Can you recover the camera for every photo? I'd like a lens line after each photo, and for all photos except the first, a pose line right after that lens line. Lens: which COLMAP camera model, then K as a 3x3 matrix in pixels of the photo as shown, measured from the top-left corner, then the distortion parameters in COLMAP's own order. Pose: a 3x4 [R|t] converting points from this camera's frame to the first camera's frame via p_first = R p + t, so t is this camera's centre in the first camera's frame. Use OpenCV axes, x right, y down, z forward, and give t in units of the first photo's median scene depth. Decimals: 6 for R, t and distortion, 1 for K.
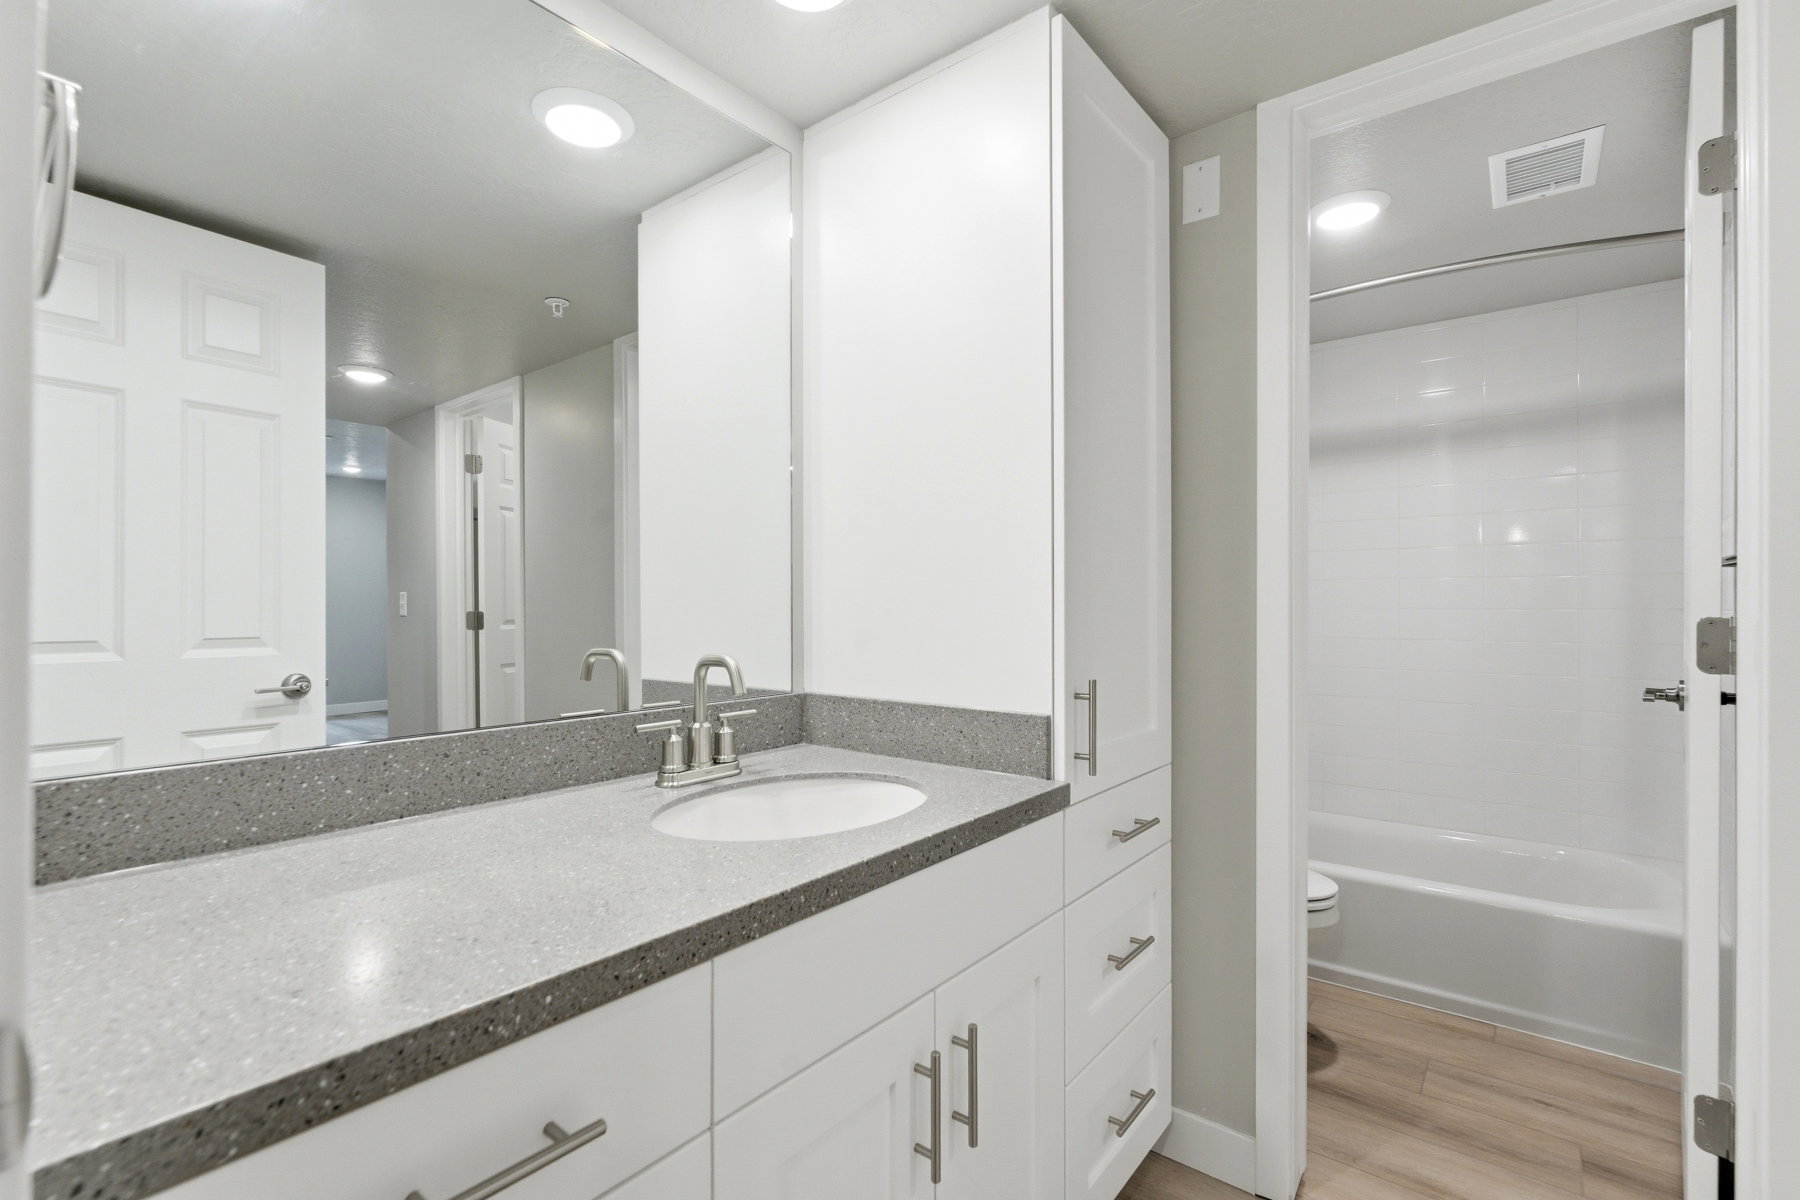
lens RADIAL K [[807.9, 0, 887.8], [0, 807.9, 609.4], [0, 0, 1]] dist [-0.001697, 0.000773]
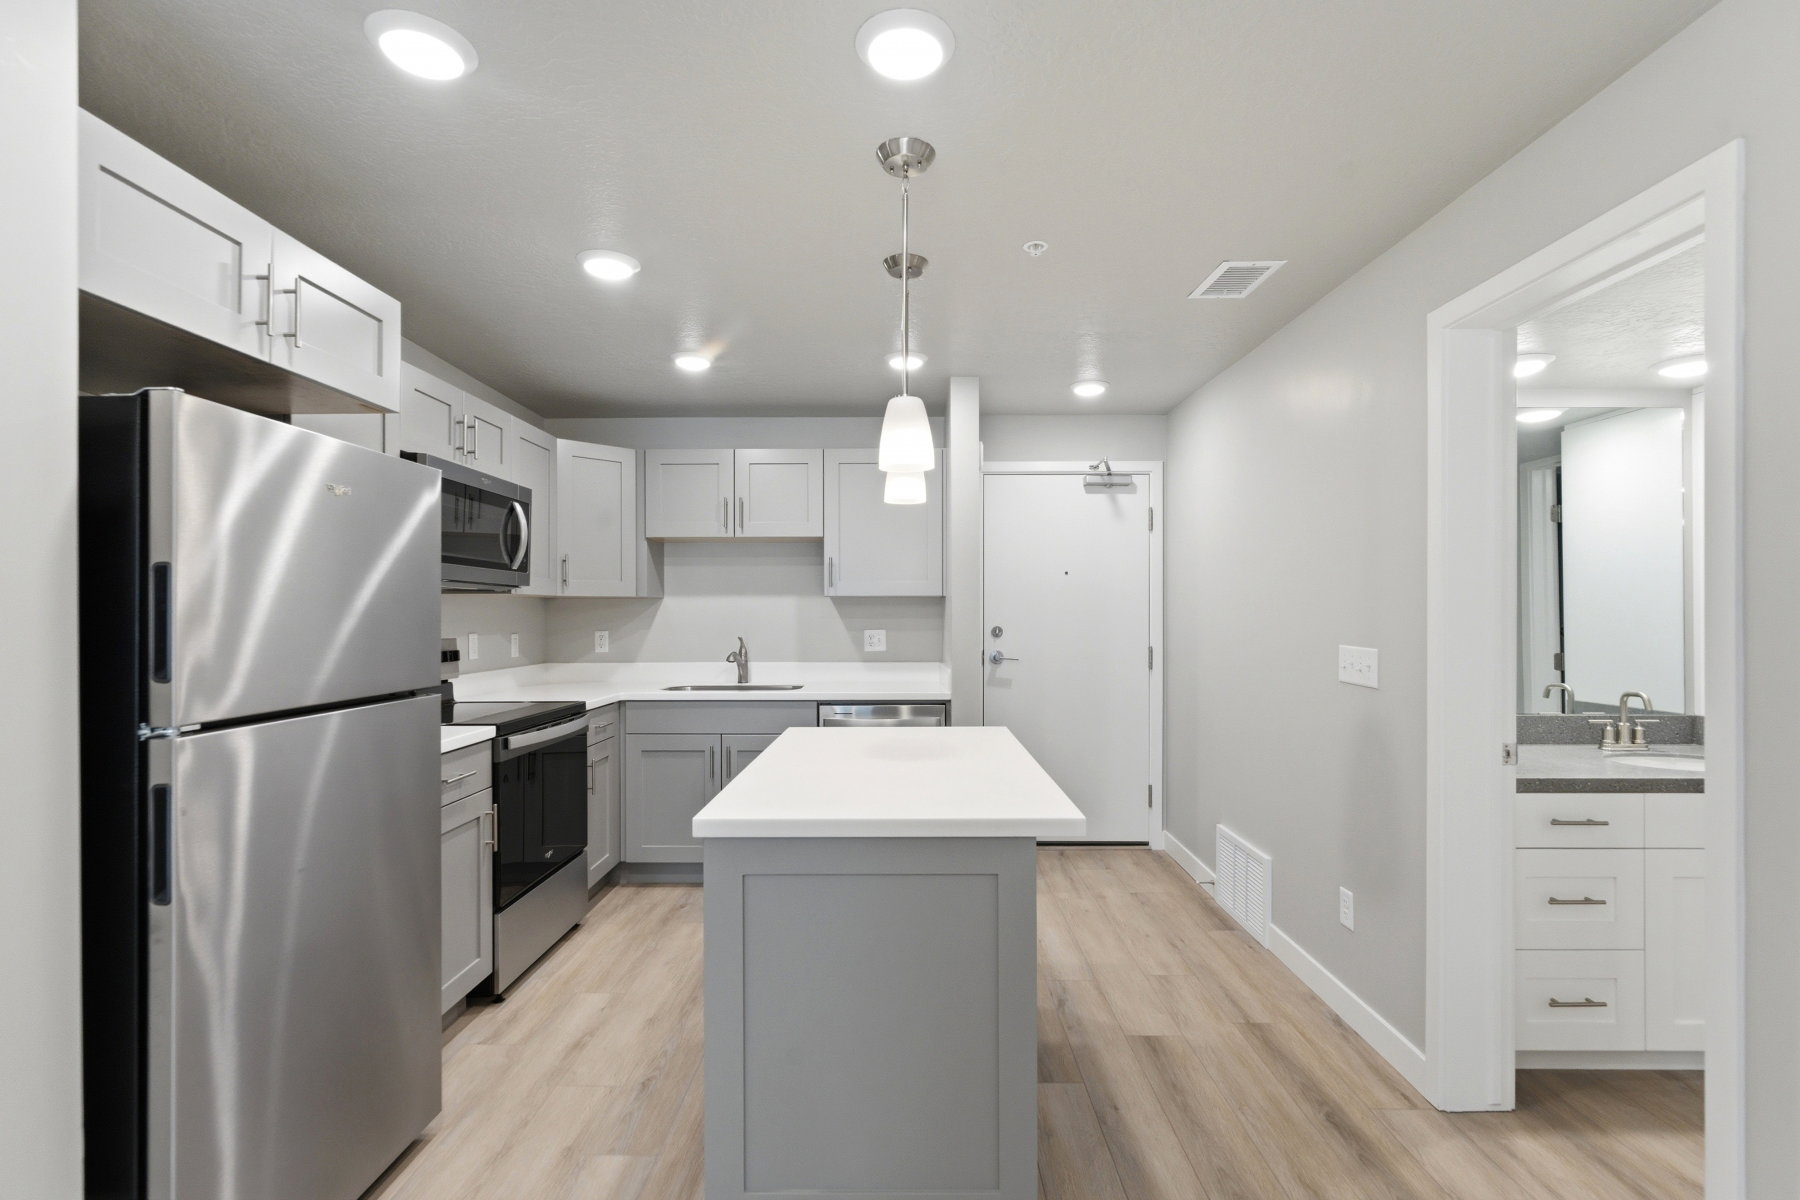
lens RADIAL K [[807.9, 0, 904.7], [0, 807.9, 614.3], [0, 0, 1]] dist [-0.001697, 0.000773]
pose [[0.622834, -0.000548, -0.782354, 0.246678], [0.001065, 0.999999, 0.000147, -0.145035], [0.782354, -0.000925, 0.622834, -1.771115]]
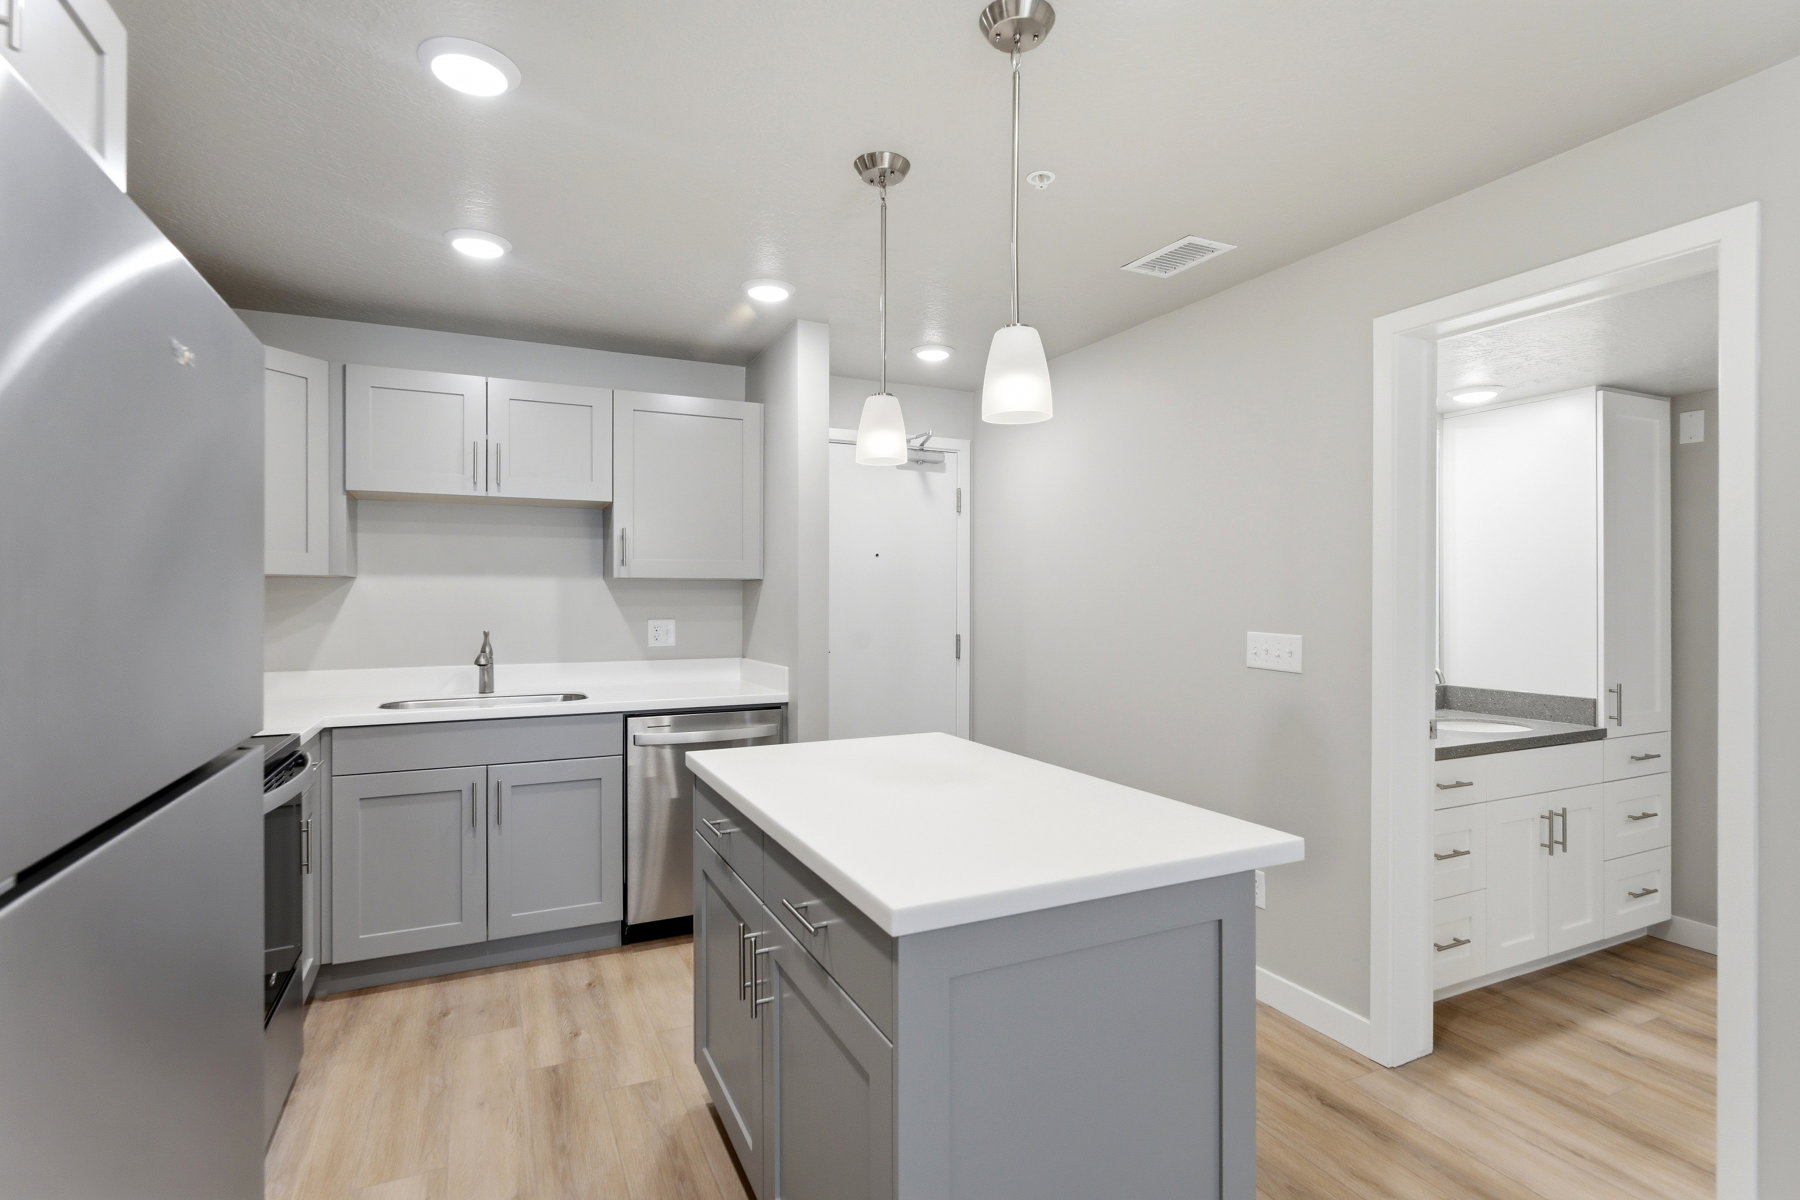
lens RADIAL K [[855.7, 0, 886.7], [0, 855.7, 599.2], [0, 0, 1]] dist [-0.002638, -0.000604]
pose [[0.898306, -0.000430, -0.439370, -0.537556], [0.000021, 1.000000, -0.000937, -0.147372], [0.439371, 0.000832, 0.898306, -2.042339]]
